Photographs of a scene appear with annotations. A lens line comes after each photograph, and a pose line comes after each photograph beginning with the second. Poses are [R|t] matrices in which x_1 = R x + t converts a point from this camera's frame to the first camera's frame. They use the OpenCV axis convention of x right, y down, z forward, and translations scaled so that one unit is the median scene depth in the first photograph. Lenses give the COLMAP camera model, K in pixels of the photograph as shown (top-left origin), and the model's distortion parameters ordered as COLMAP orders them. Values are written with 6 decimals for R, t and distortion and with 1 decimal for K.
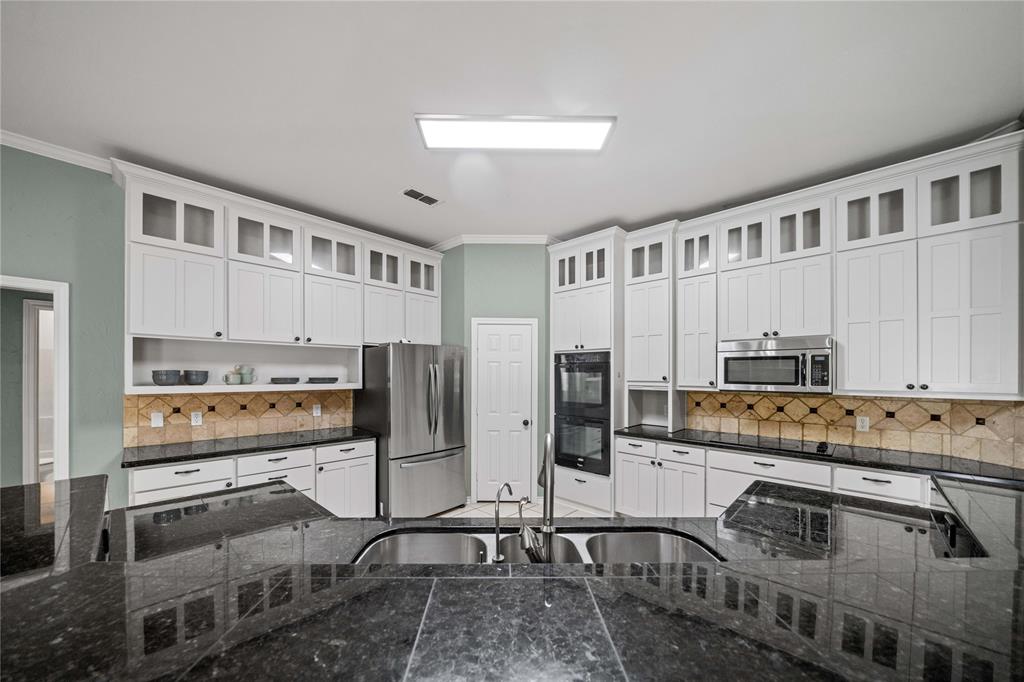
lens RADIAL K [[367.9, 0, 508.6], [0, 367.9, 381.6], [0, 0, 1]] dist [-0.002308, -0.000043]
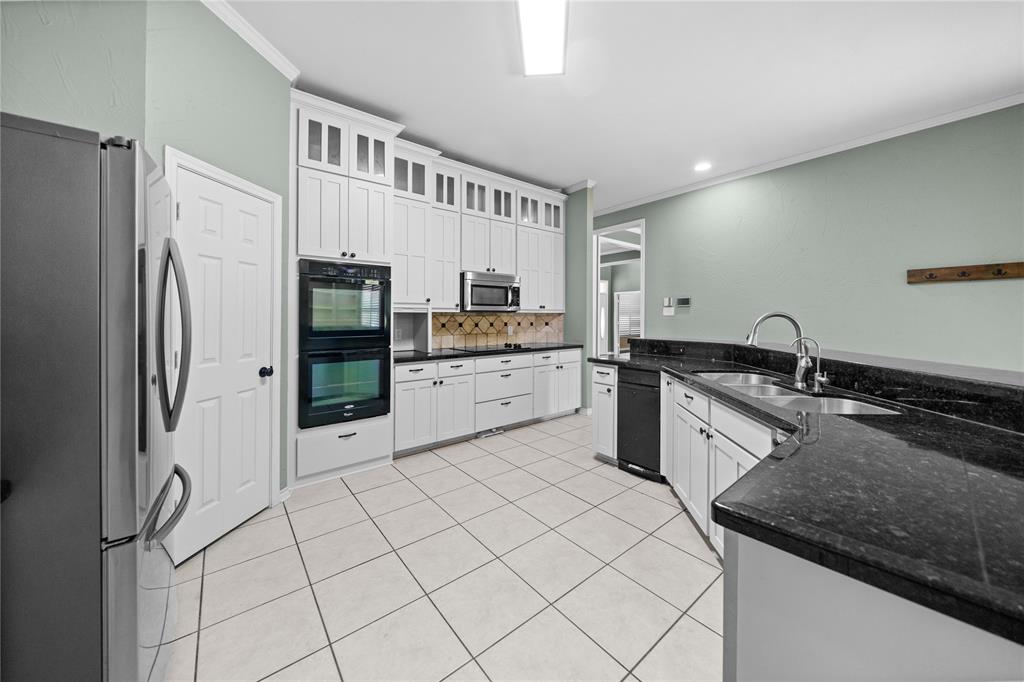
lens RADIAL K [[362.6, 0, 518.0], [0, 362.6, 316.6], [0, 0, 1]] dist [-0.000463, -0.000072]
pose [[0.116101, -0.005470, 0.993222, -0.572504], [0.022359, 0.999746, 0.002892, 0.041610], [-0.992986, 0.021872, 0.116194, 0.665862]]
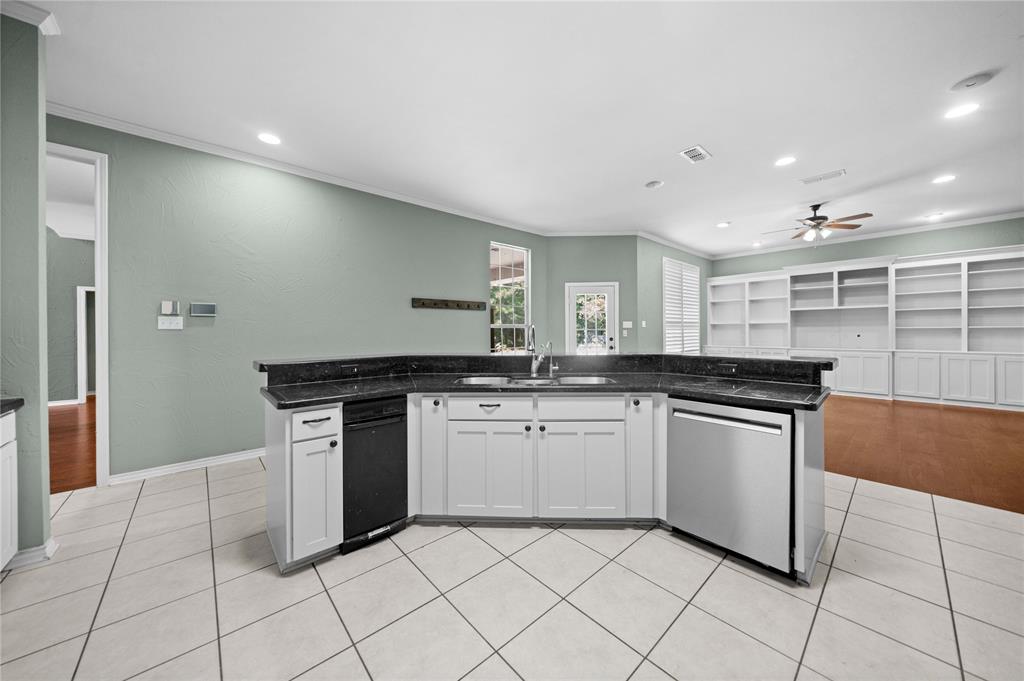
lens RADIAL K [[356.4, 0, 515.7], [0, 356.4, 332.9], [0, 0, 1]] dist [-0.001573, -0.000136]
pose [[-0.997650, 0.001165, 0.068510, 0.021097], [0.003070, 0.999611, 0.027714, 0.041375], [-0.068451, 0.027859, -0.997265, 1.092695]]
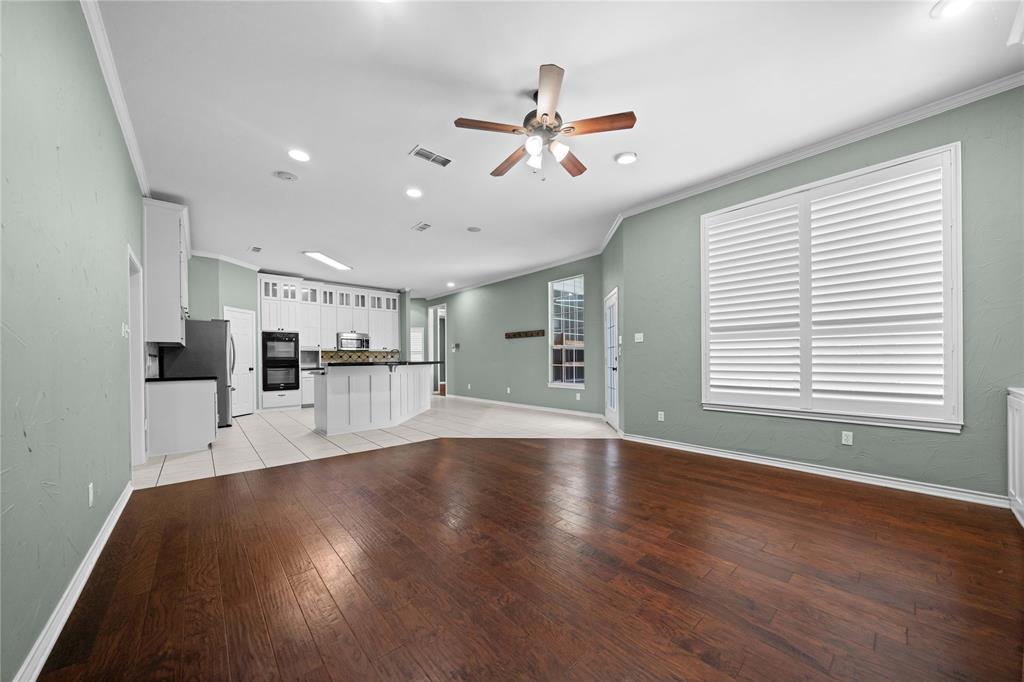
lens RADIAL K [[355.5, 0, 510.1], [0, 355.5, 365.4], [0, 0, 1]] dist [-0.000674, -0.000043]
pose [[0.080614, -0.023390, 0.996471, -1.929326], [0.027437, 0.999398, 0.021239, 0.112738], [-0.996368, 0.025628, 0.081207, -0.485850]]
